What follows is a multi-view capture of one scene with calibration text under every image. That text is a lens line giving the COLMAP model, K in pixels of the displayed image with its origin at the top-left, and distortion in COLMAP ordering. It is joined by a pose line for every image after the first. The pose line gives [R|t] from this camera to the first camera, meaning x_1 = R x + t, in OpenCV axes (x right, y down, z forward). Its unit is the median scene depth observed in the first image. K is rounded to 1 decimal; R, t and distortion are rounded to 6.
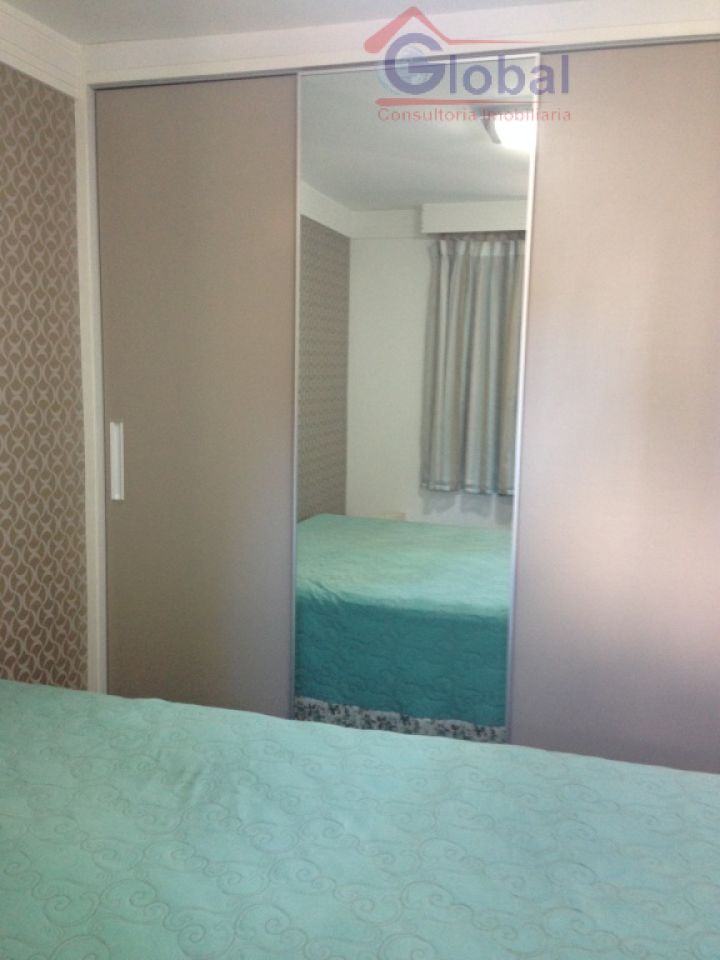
lens RADIAL K [[870.8, 0, 360.0], [0, 870.8, 480.0], [0, 0, 1]] dist [0.129044, -0.218137]
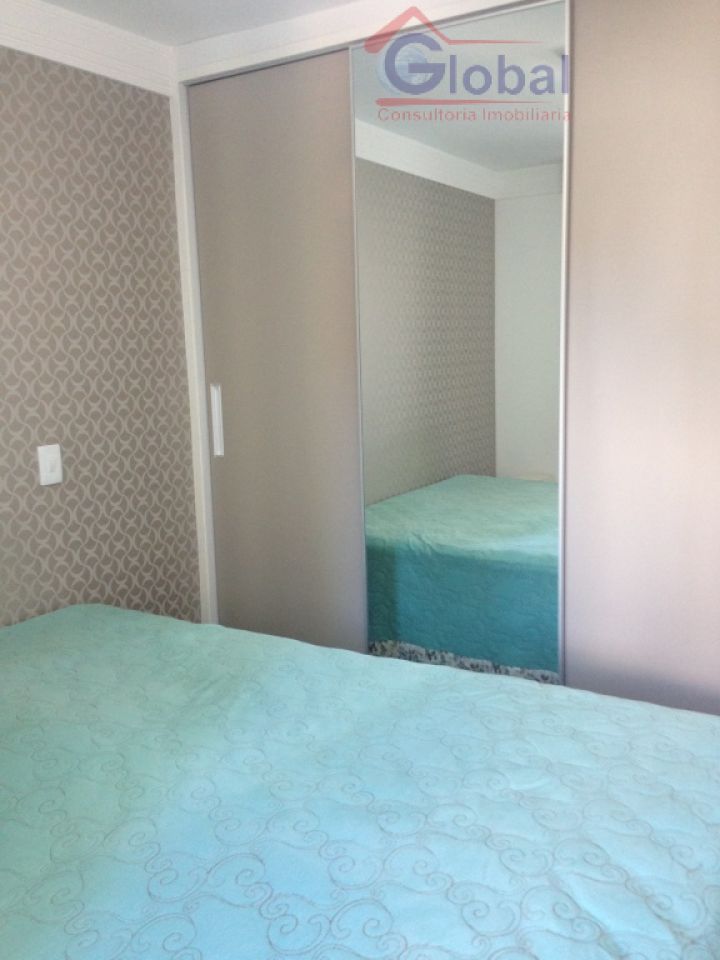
lens RADIAL K [[870.8, 0, 360.0], [0, 870.8, 480.0], [0, 0, 1]] dist [0.129044, -0.218137]
pose [[0.964671, -0.006334, -0.263381, 0.197491], [0.014192, 0.999509, 0.027942, 0.025760], [0.263074, -0.030693, 0.964287, -0.031079]]
